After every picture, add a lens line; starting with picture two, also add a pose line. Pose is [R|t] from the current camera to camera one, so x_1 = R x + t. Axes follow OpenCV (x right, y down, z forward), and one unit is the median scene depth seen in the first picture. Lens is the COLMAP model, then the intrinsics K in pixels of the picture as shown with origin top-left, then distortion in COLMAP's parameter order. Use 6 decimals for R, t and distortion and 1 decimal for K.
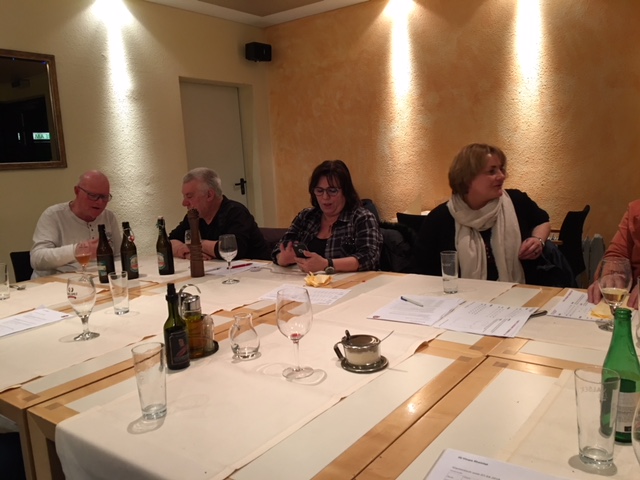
lens RADIAL K [[557.8, 0, 299.0], [0, 557.8, 232.1], [0, 0, 1]] dist [0.084341, -0.121670]
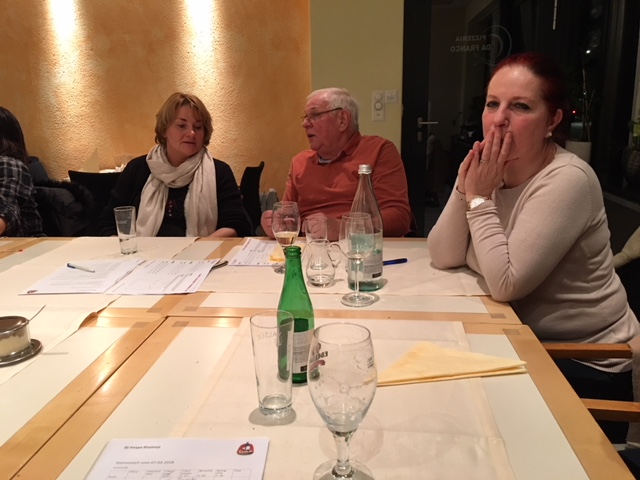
lens RADIAL K [[557.8, 0, 320.3], [0, 557.8, 240.0], [0, 0, 1]] dist [0.084341, -0.121670]
pose [[0.841728, -0.084413, 0.533262, 0.059643], [0.042448, 0.994991, 0.090501, 0.022049], [-0.538230, -0.053541, 0.841095, 0.099348]]
